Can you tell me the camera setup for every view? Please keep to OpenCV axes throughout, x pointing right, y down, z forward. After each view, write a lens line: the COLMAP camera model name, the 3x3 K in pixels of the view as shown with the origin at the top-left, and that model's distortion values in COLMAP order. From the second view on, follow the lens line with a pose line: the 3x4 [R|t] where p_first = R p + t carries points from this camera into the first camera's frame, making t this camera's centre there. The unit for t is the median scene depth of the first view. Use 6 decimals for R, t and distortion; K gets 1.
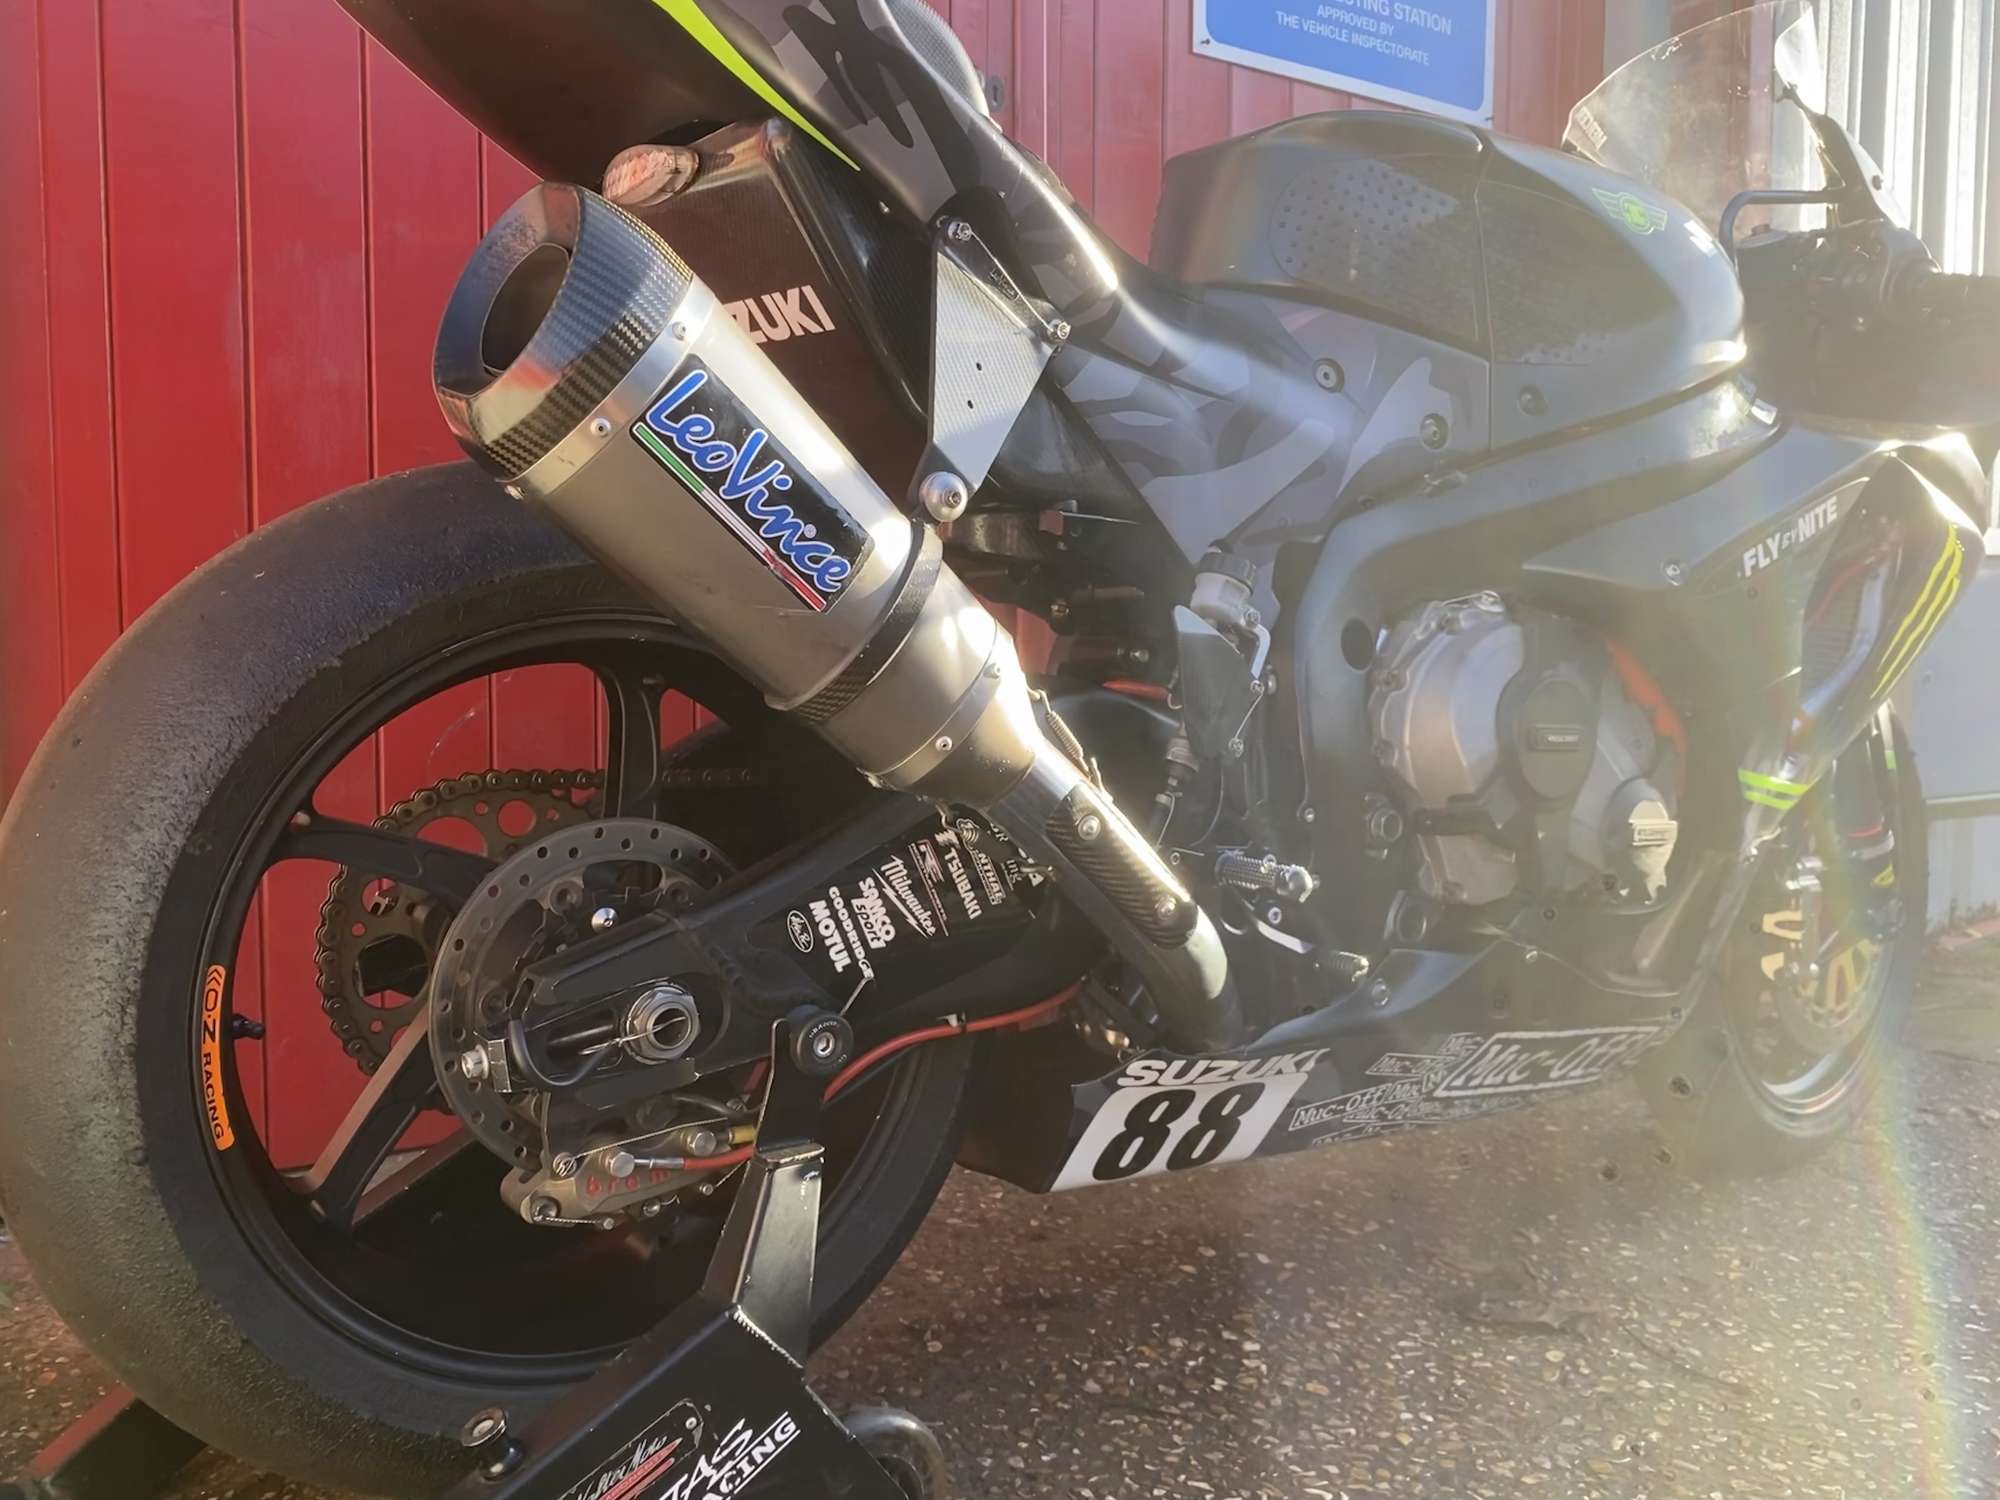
lens RADIAL K [[1695.2, 0, 1000.0], [0, 1695.2, 750.0], [0, 0, 1]] dist [0.166157, -0.443580]
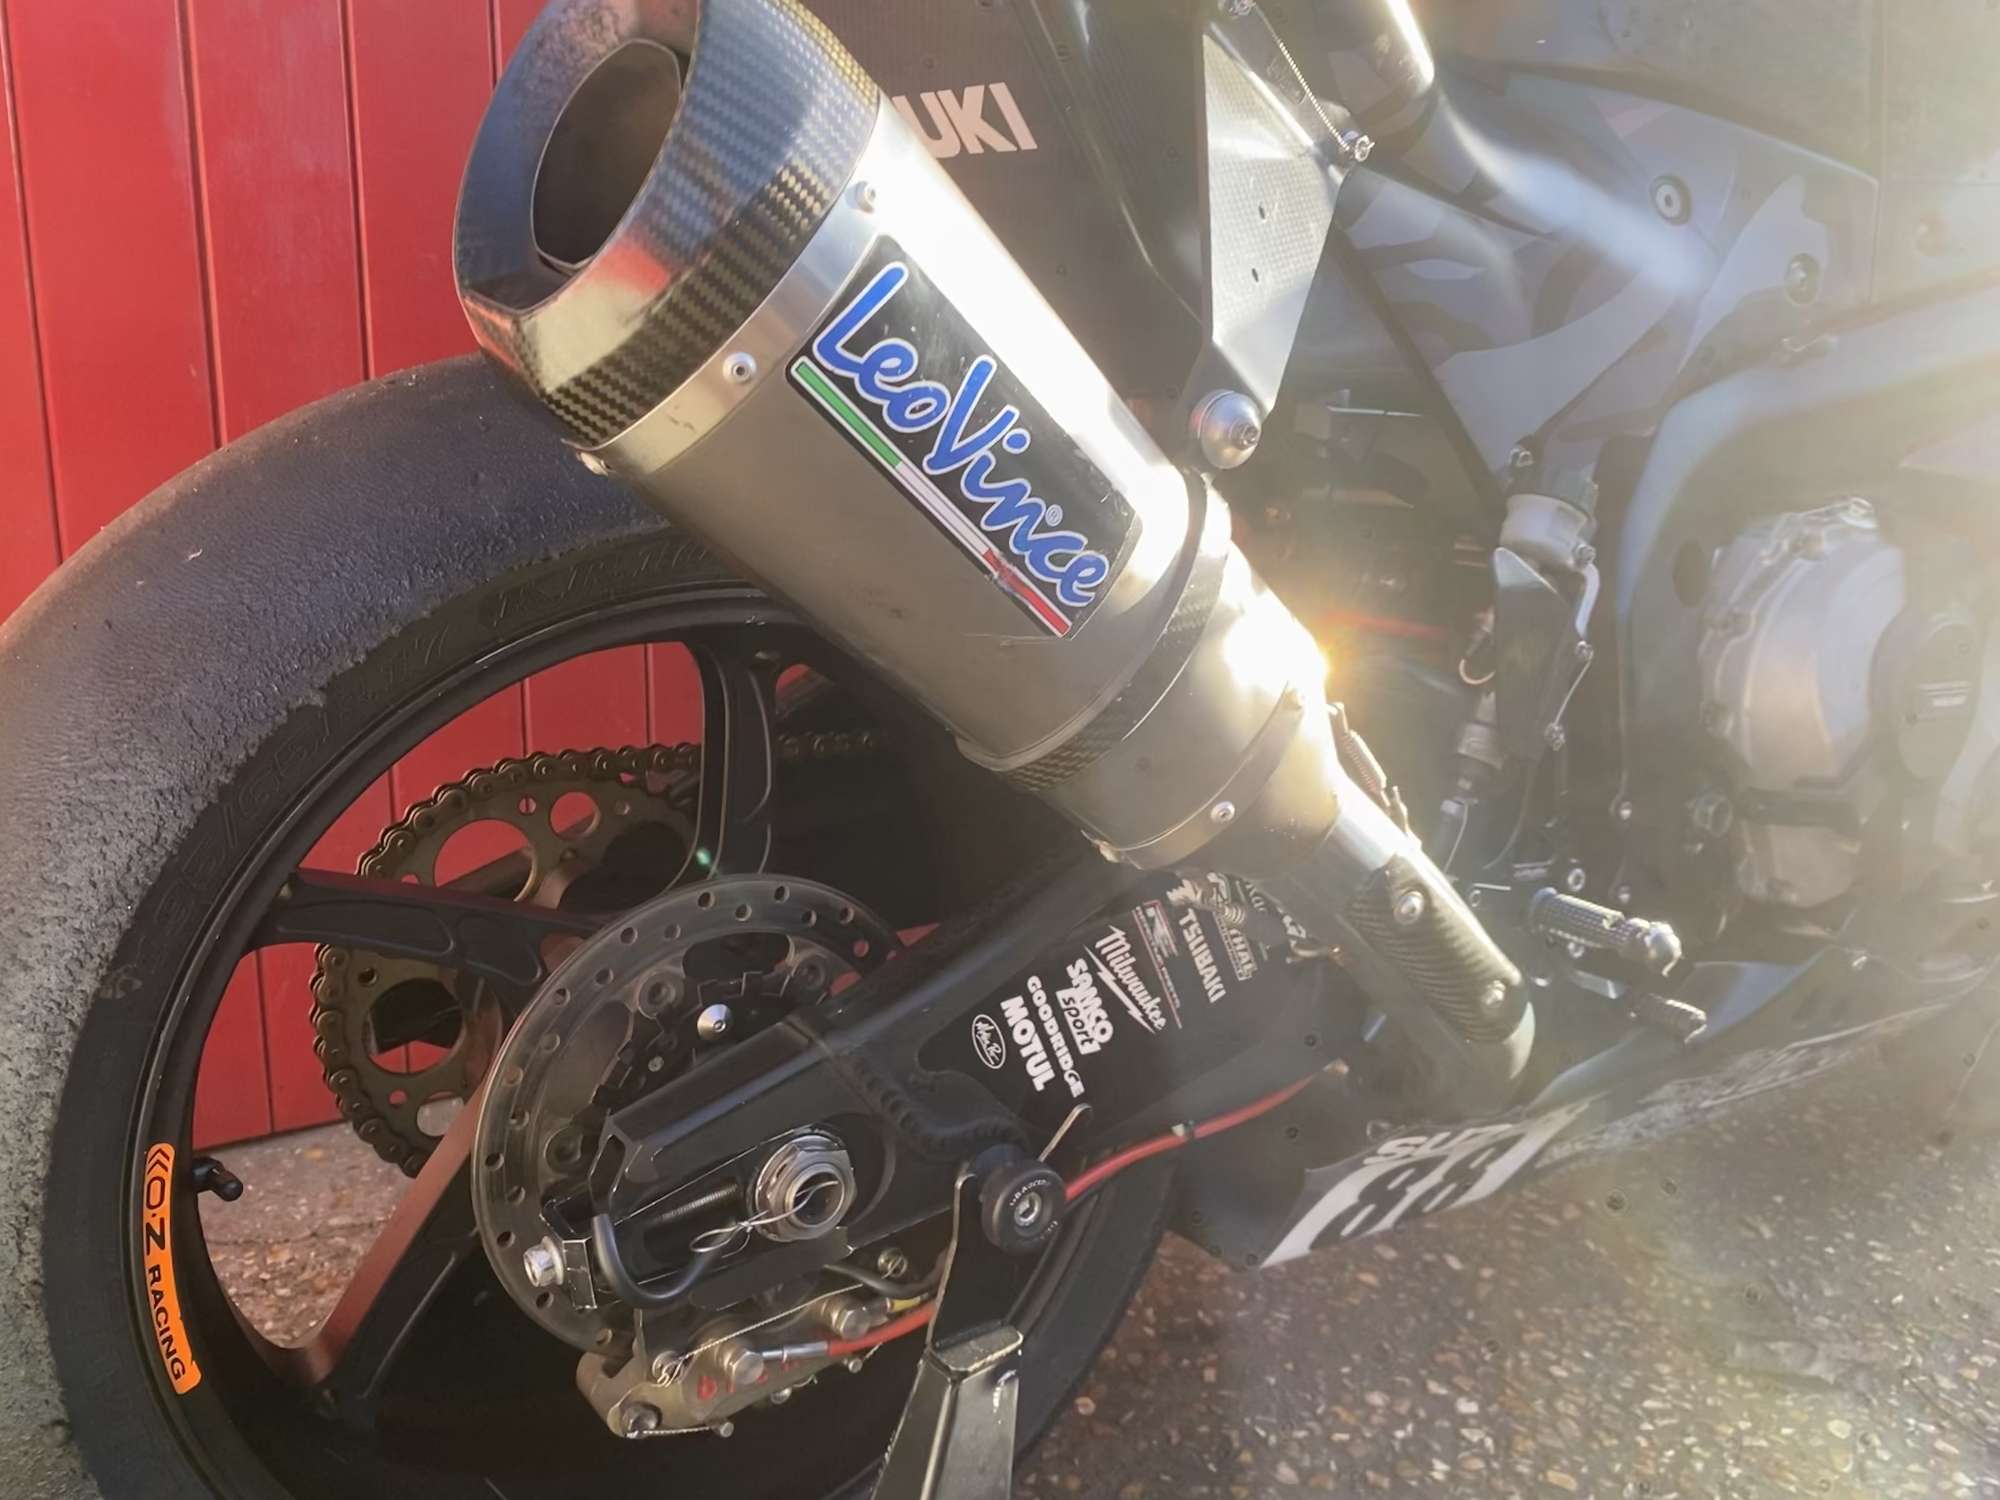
lens RADIAL K [[1704.3, 0, 1004.8], [0, 1704.3, 749.3], [0, 0, 1]] dist [0.104167, -0.209063]
pose [[0.999927, 0.012007, -0.001233, -0.087607], [-0.011708, 0.989676, 0.142847, -0.090913], [0.002935, -0.142822, 0.989744, 0.247558]]
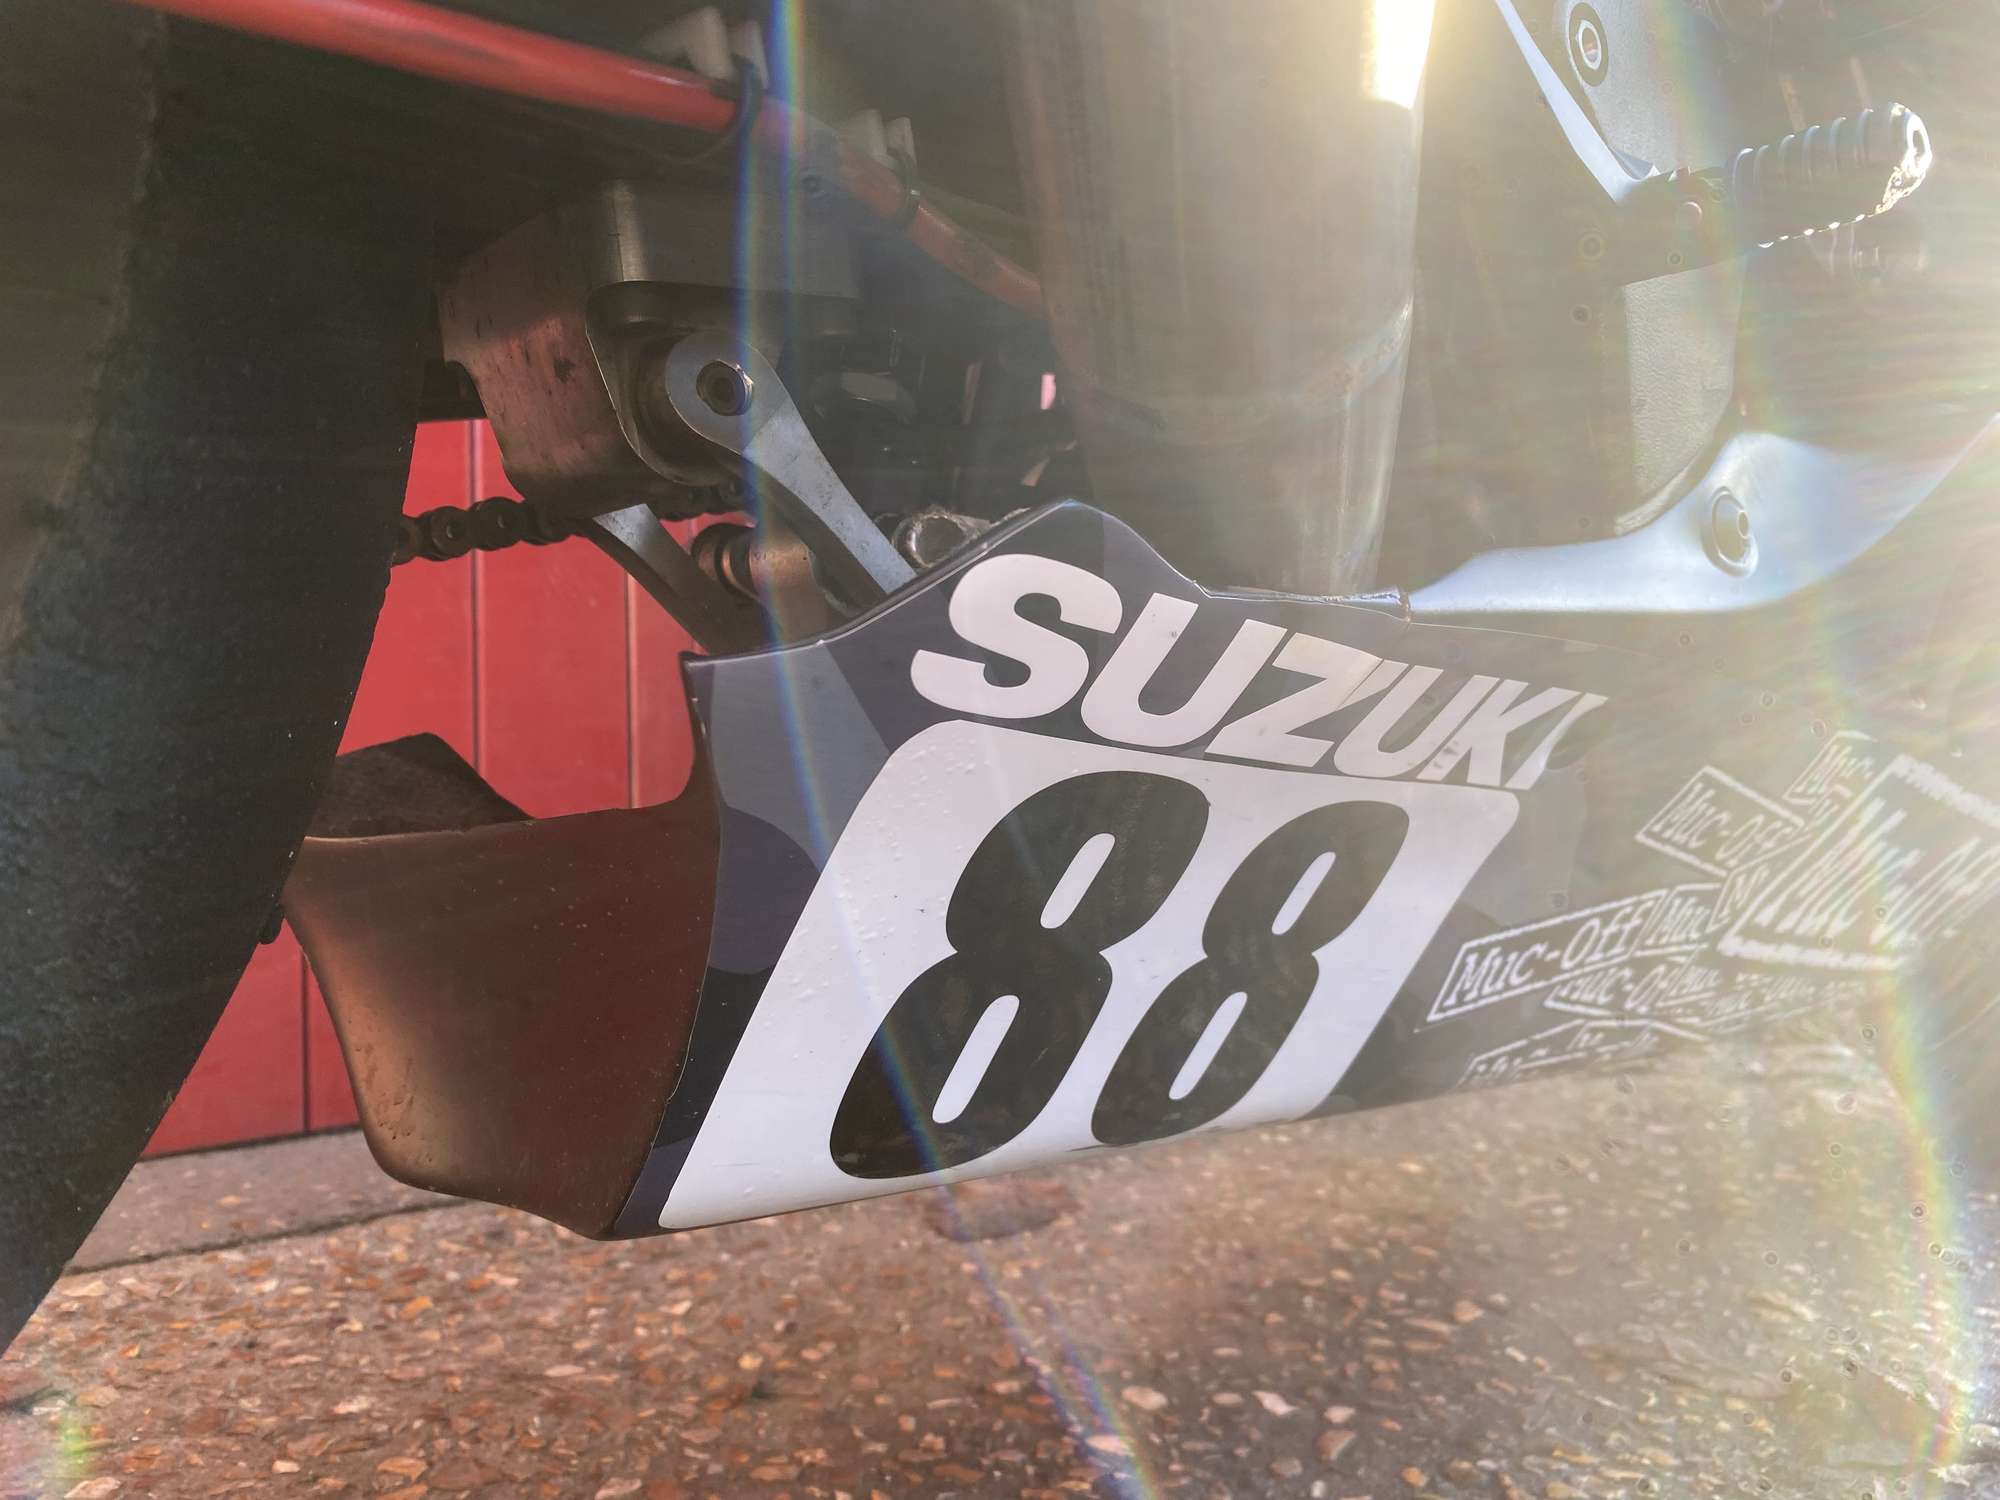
lens RADIAL K [[1570.6, 0, 1004.7], [0, 1570.6, 745.5], [0, 0, 1]] dist [0.005456, -0.005395]
pose [[0.992077, -0.027430, 0.122601, 0.052726], [0.040162, 0.993910, -0.102618, 0.213425], [-0.119039, 0.106729, 0.987137, 0.755644]]
